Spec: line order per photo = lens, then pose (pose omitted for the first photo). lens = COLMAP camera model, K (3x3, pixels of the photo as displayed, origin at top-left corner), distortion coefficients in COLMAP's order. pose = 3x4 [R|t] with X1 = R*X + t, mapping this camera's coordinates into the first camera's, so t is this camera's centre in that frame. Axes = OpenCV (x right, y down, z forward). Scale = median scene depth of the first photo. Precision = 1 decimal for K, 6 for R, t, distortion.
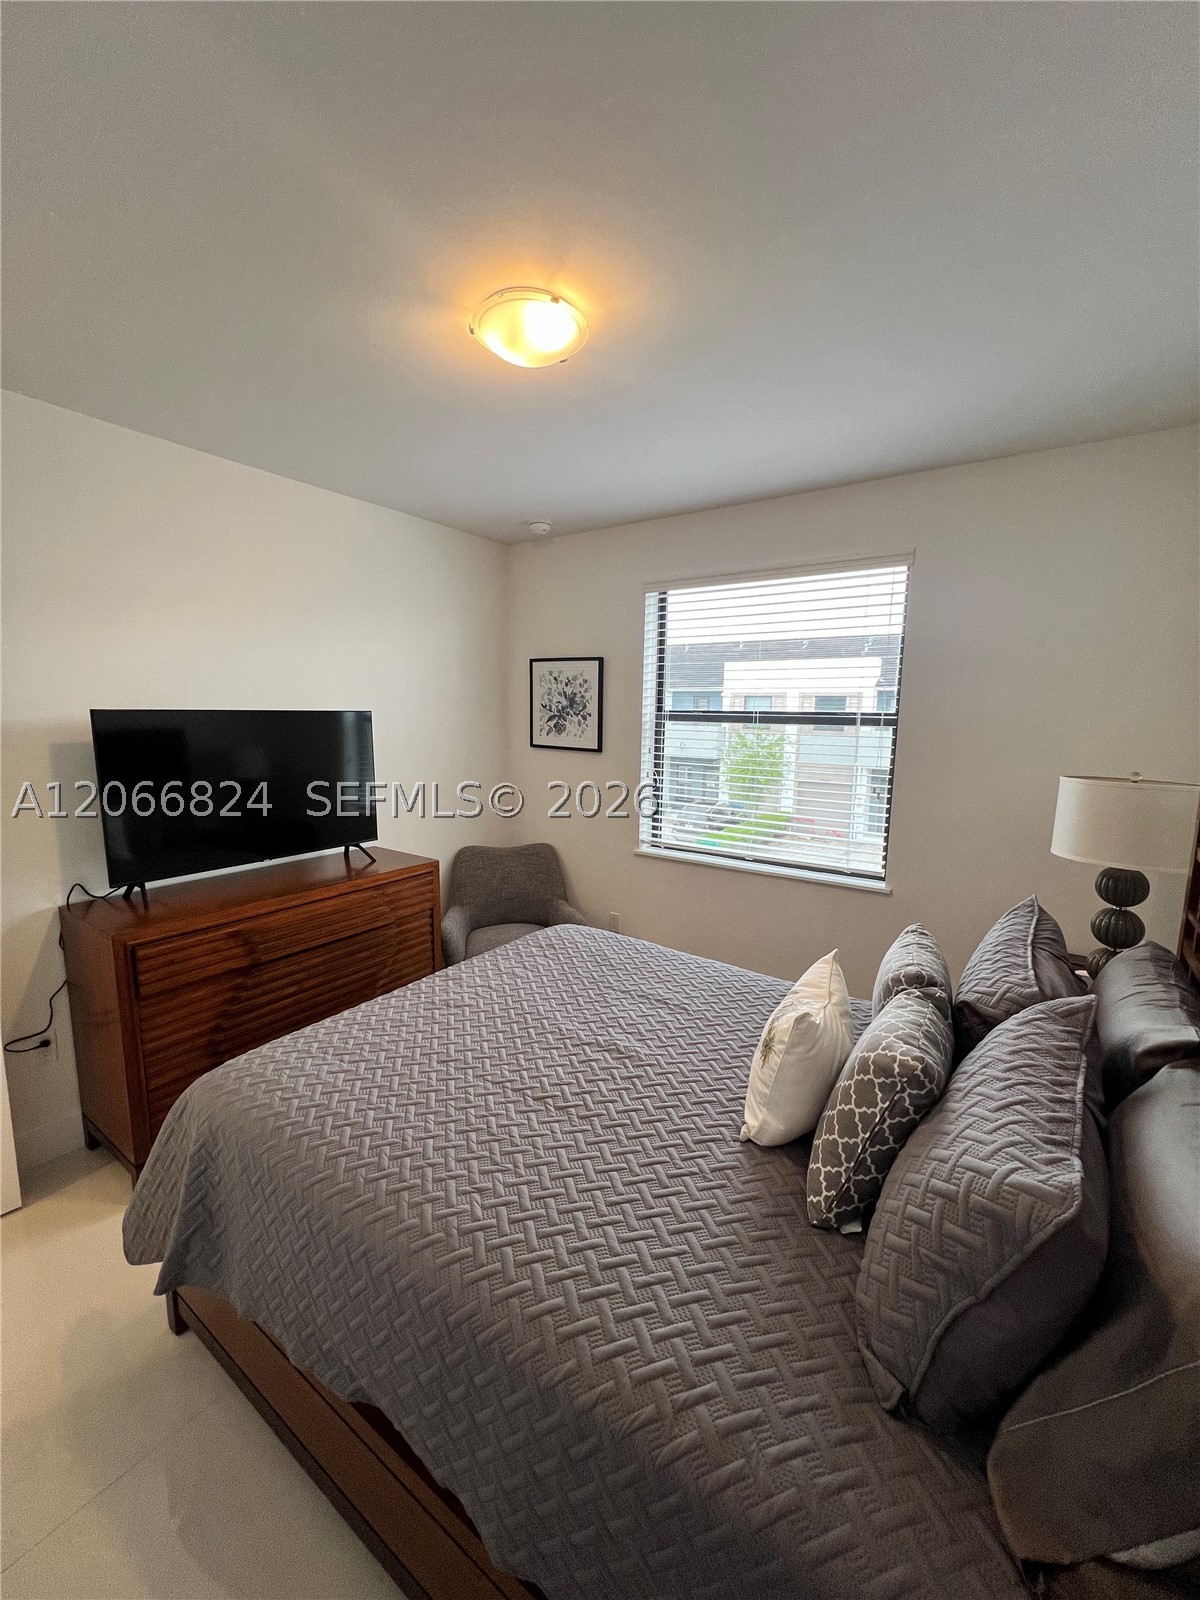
lens RADIAL K [[644.5, 0, 599.7], [0, 644.5, 804.1], [0, 0, 1]] dist [-0.009389, -0.000960]
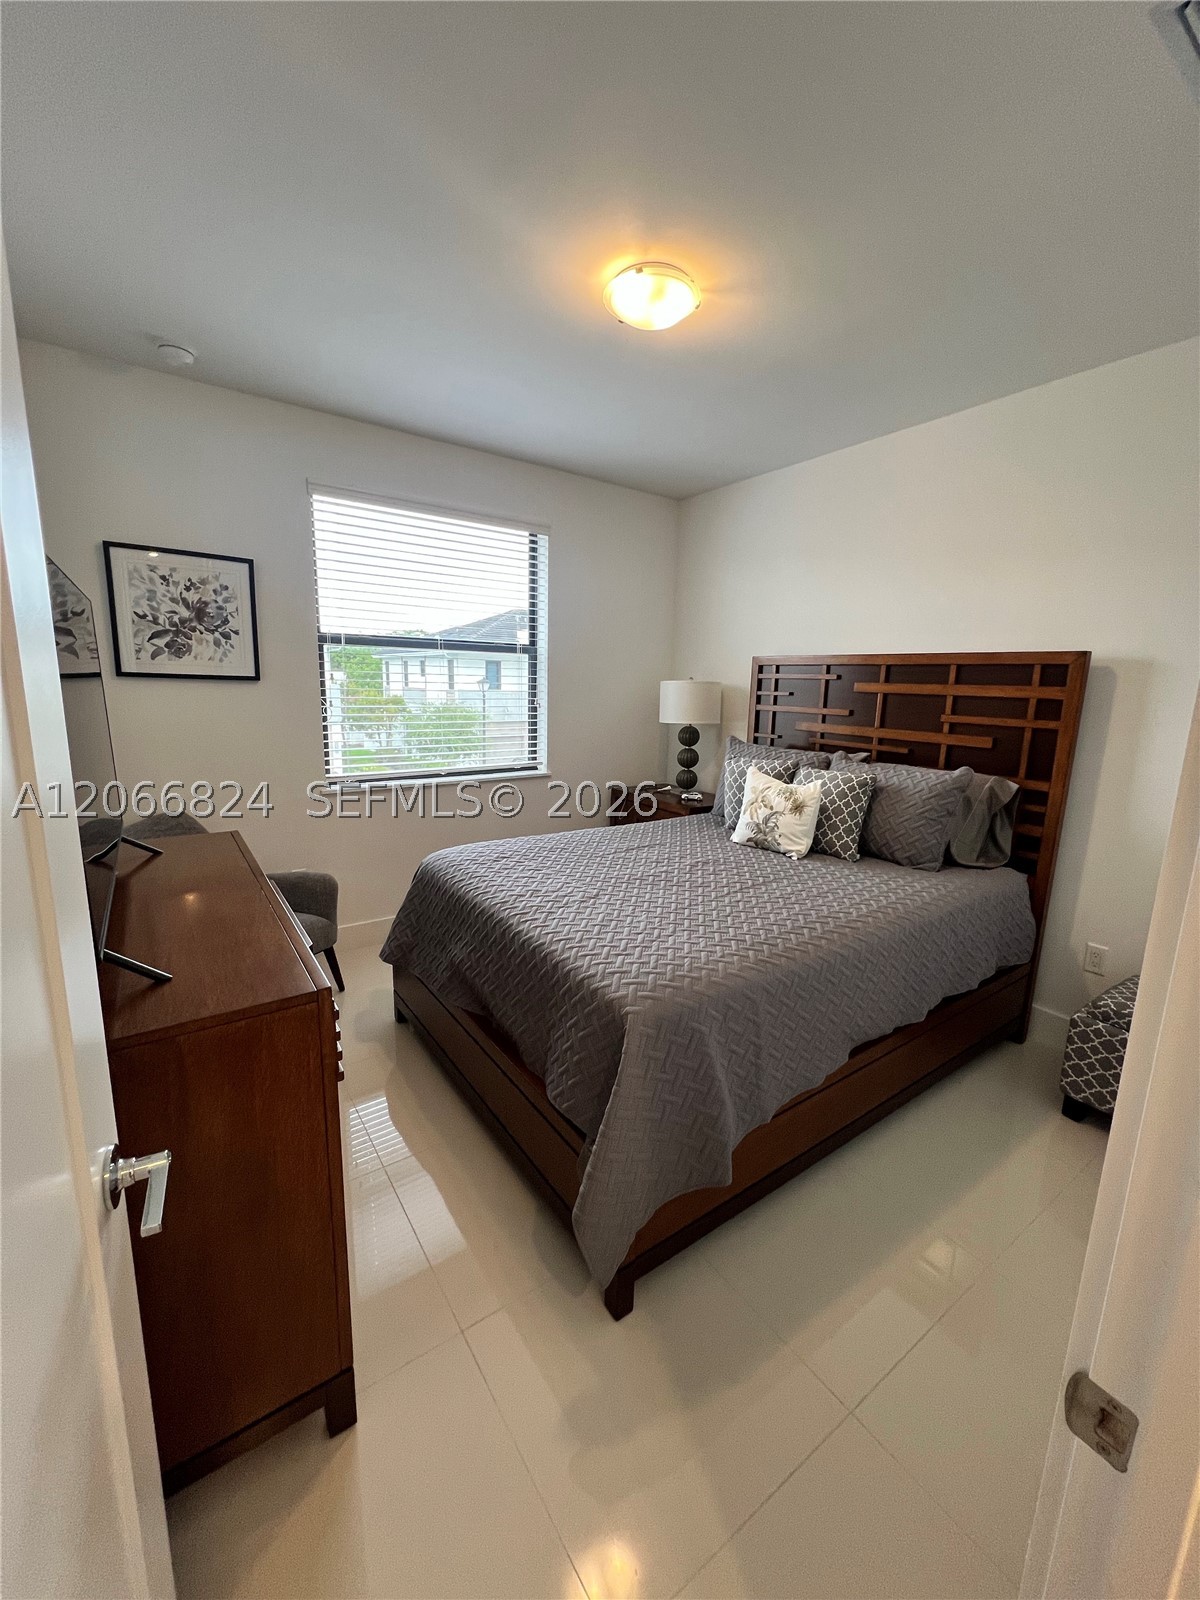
lens RADIAL K [[644.5, 0, 602.1], [0, 644.5, 805.5], [0, 0, 1]] dist [-0.009389, -0.000960]
pose [[0.303523, -0.208395, 0.929756, -0.639883], [0.094565, 0.977560, 0.188238, -0.036725], [-0.948120, 0.030788, 0.316419, 0.329214]]
